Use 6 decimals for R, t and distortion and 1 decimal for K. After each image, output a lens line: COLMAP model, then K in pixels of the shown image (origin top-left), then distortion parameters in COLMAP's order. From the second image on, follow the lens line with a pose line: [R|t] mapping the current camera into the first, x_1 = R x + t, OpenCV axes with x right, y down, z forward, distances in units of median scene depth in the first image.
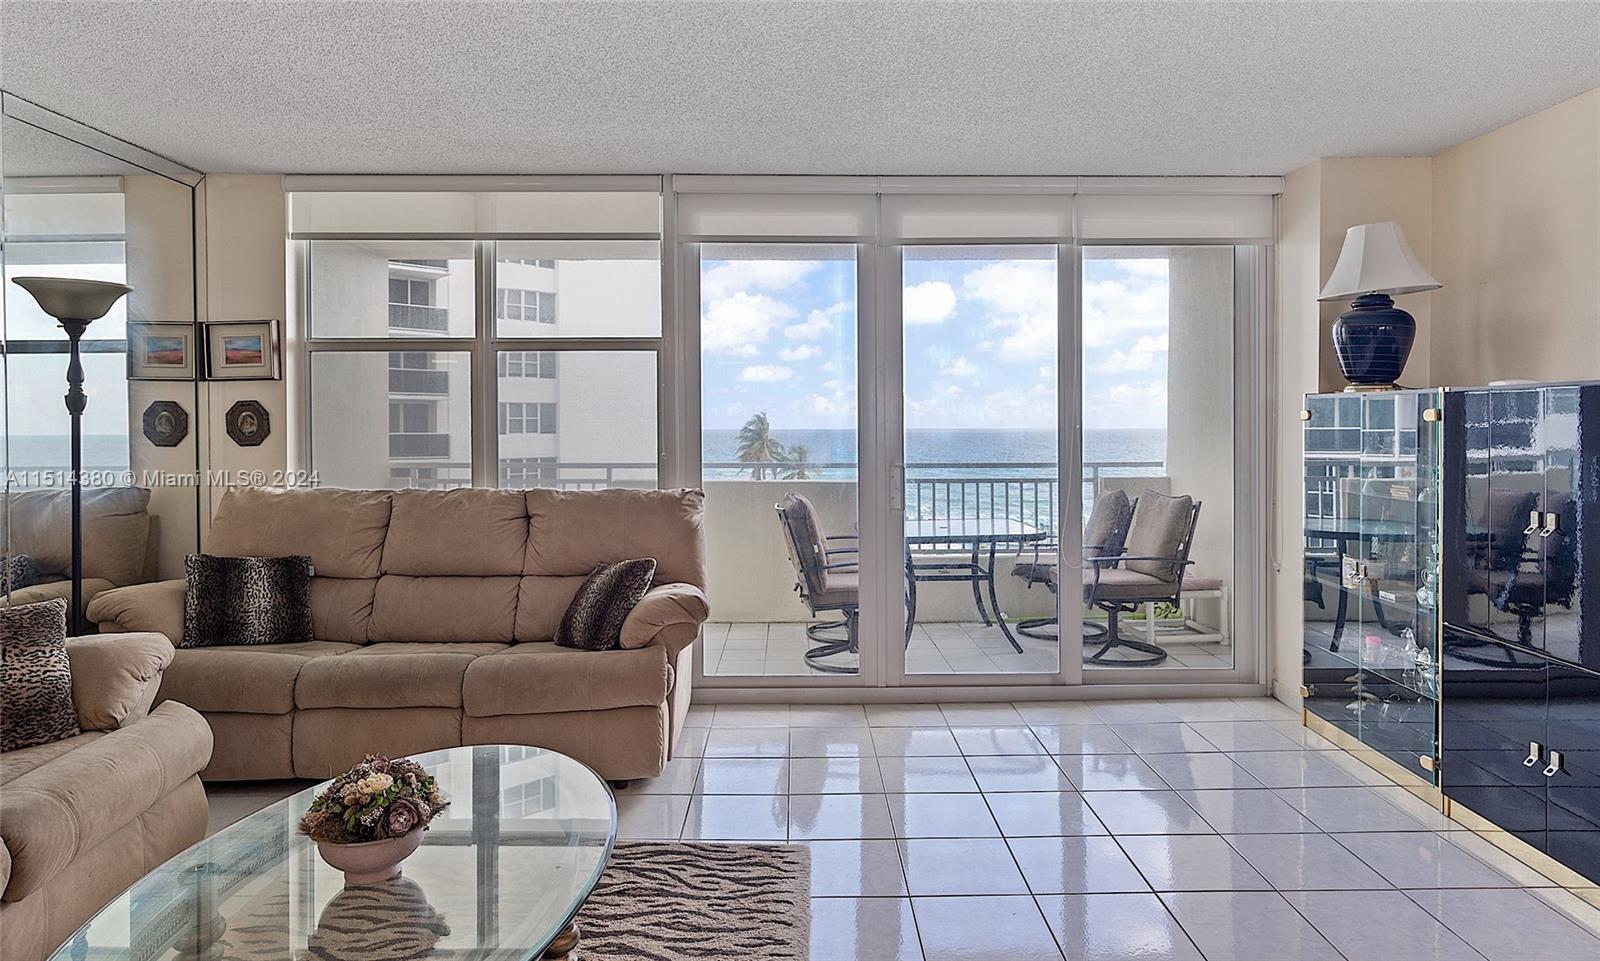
lens RADIAL K [[884.7, 0, 818.0], [0, 884.7, 439.3], [0, 0, 1]] dist [-0.001104, 0.002415]
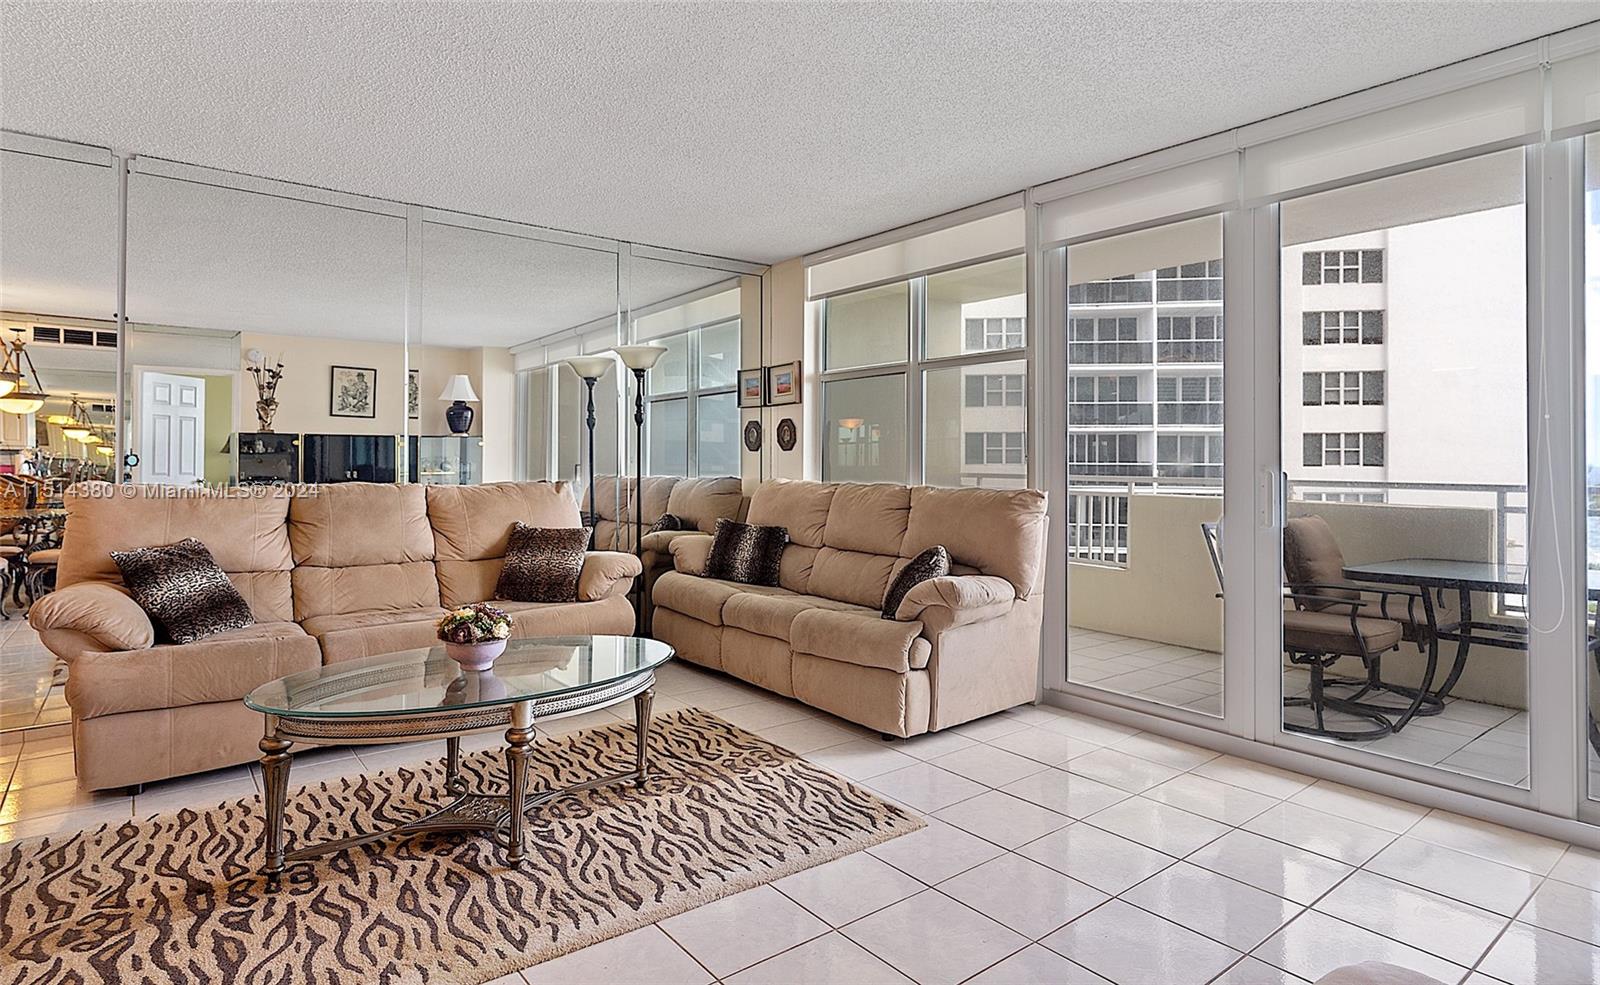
lens RADIAL K [[855.0, 0, 802.0], [0, 855.0, 457.3], [0, 0, 1]] dist [0.003709, 0.001550]
pose [[0.611356, 0.002273, -0.791353, 0.556275], [-0.016225, 0.999822, -0.009663, 0.037474], [0.791190, 0.018747, 0.611283, 0.215300]]
